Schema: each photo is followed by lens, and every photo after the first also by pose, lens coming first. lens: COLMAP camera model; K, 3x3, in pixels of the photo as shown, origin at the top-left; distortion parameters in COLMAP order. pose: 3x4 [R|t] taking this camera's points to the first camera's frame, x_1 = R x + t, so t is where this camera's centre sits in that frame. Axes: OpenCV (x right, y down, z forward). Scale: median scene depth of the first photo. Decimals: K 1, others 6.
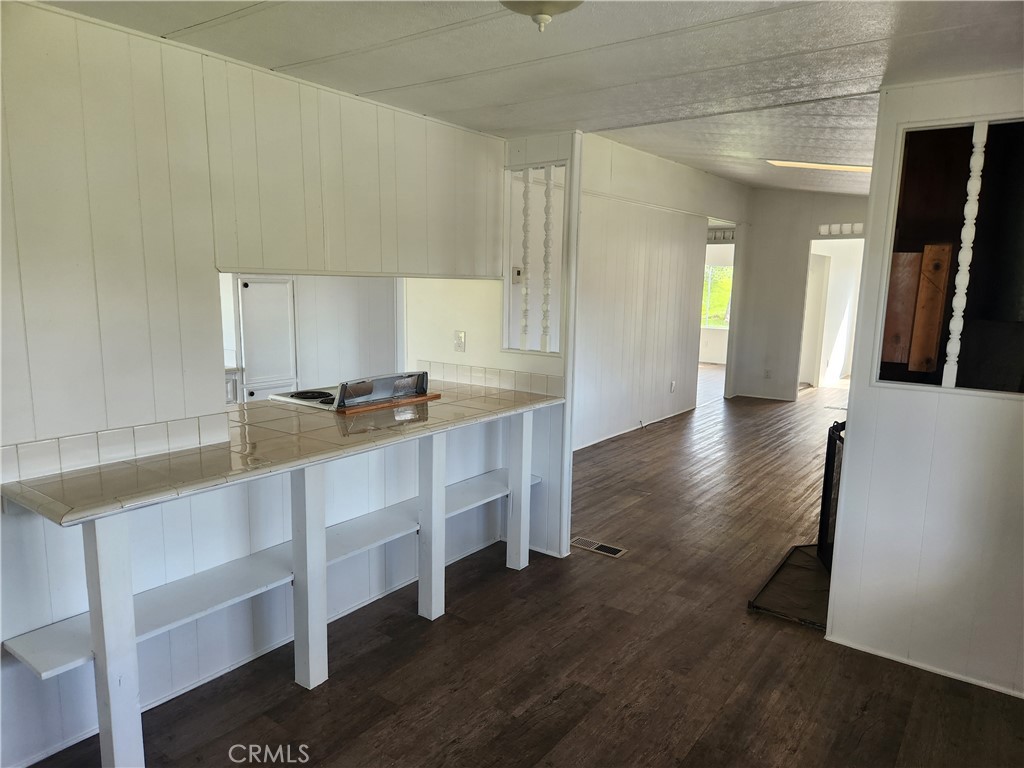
lens RADIAL K [[687.0, 0, 535.0], [0, 687.0, 405.5], [0, 0, 1]] dist [0.055807, -0.041889]
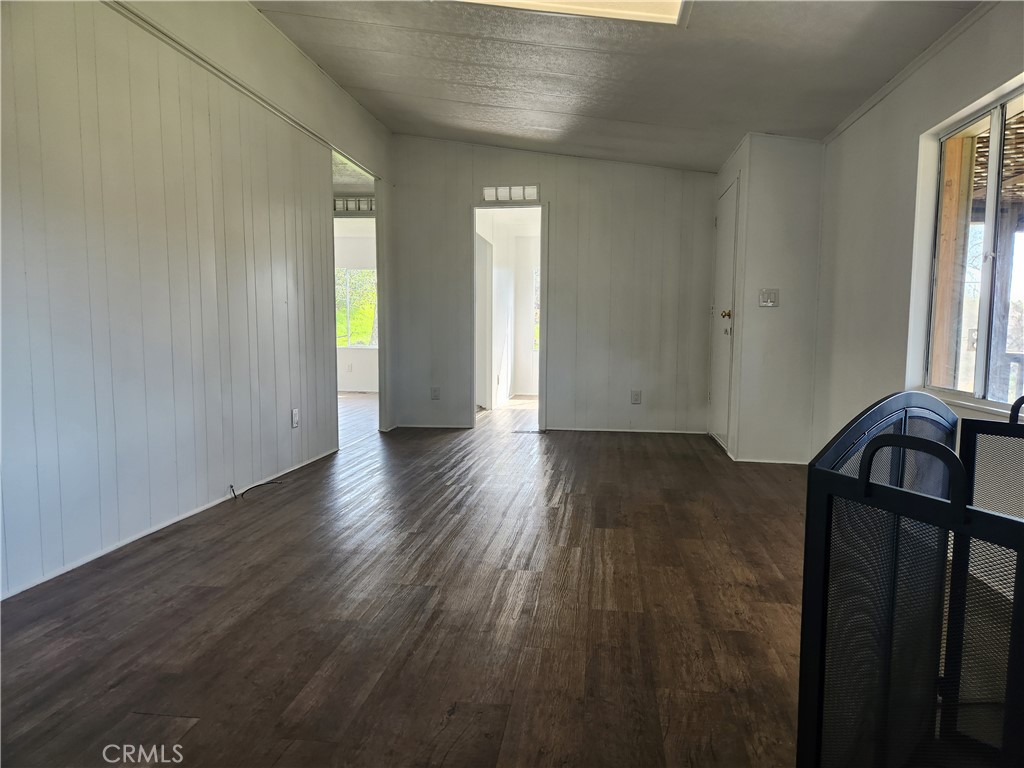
lens RADIAL K [[687.0, 0, 510.9], [0, 687.0, 389.4], [0, 0, 1]] dist [0.055807, -0.041889]
pose [[0.892111, -0.060794, 0.447708, 0.093238], [0.098947, 0.993140, -0.062305, 0.002941], [-0.440849, 0.099883, 0.892006, 0.353323]]
